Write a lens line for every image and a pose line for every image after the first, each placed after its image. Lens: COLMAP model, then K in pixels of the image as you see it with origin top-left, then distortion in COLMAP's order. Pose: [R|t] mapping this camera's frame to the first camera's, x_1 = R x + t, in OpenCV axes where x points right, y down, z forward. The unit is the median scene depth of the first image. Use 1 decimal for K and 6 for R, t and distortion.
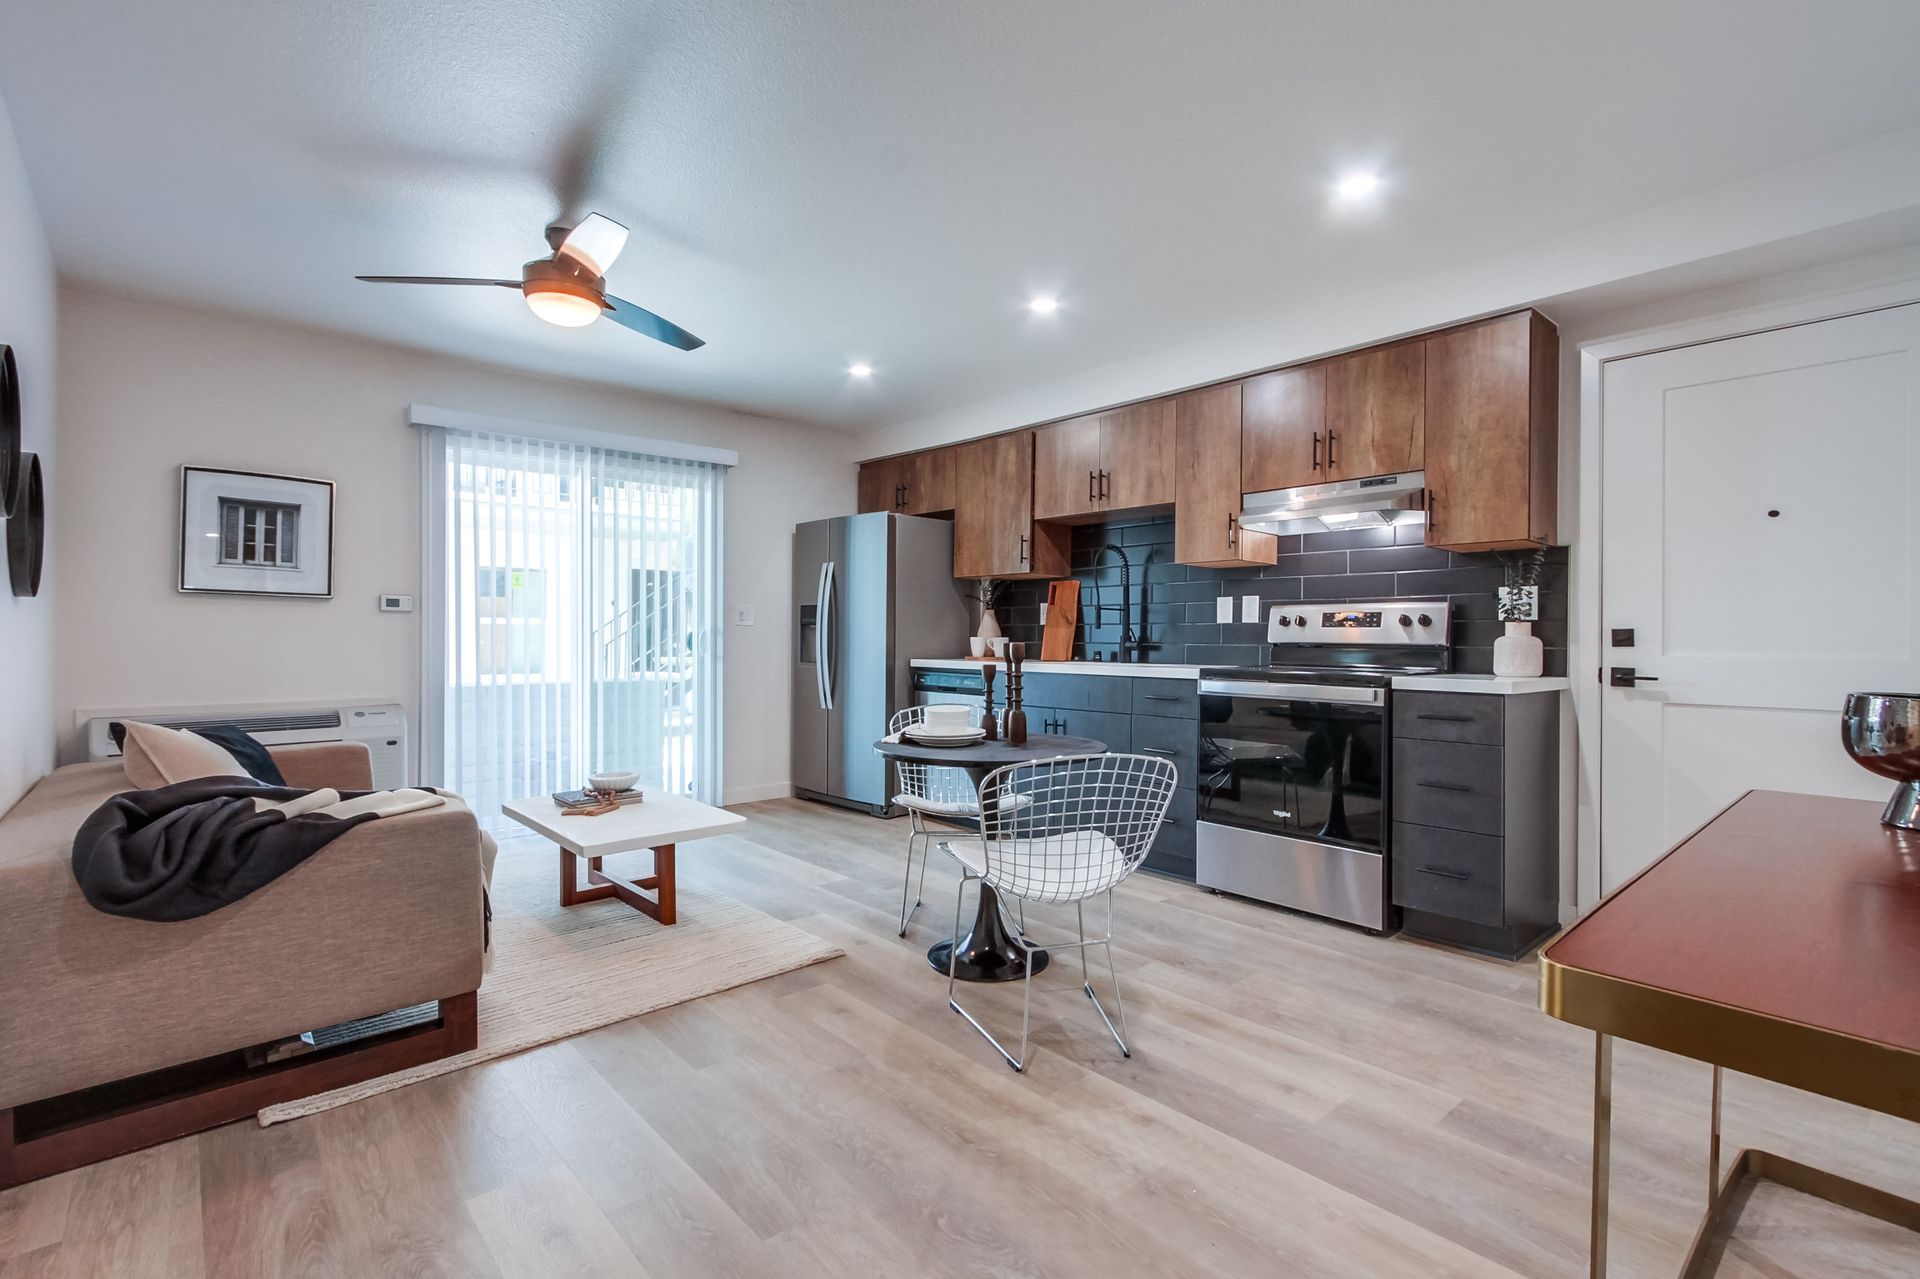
lens RADIAL K [[896.0, 0, 949.6], [0, 896.0, 636.6], [0, 0, 1]] dist [0.000631, 0.000576]
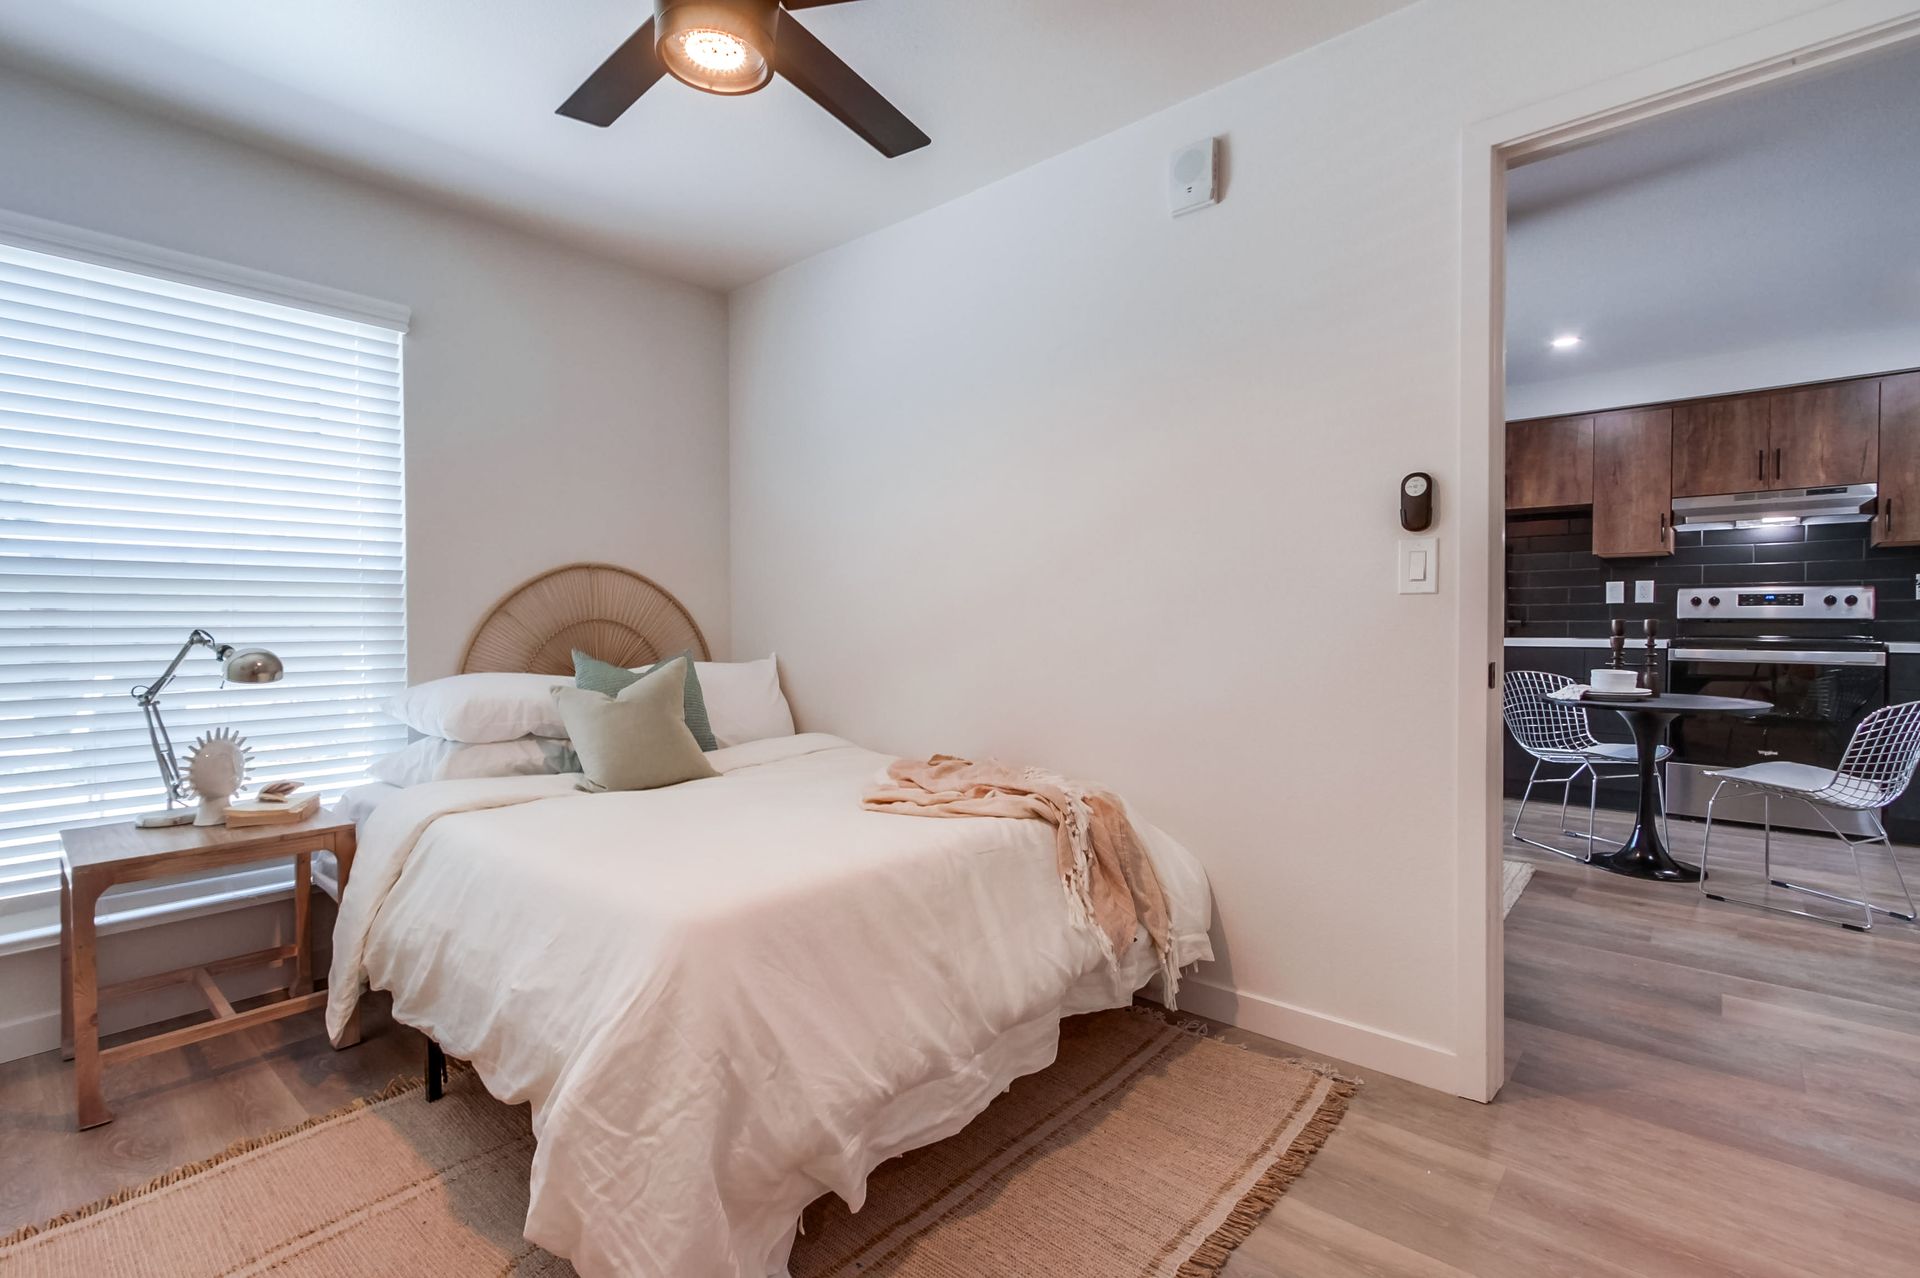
lens RADIAL K [[891.1, 0, 941.4], [0, 891.1, 634.1], [0, 0, 1]] dist [0.002195, 0.001077]
pose [[0.991984, -0.008612, 0.126070, -0.858406], [0.006562, 0.999840, 0.016666, 0.000870], [-0.126194, -0.015705, 0.991881, -0.096375]]
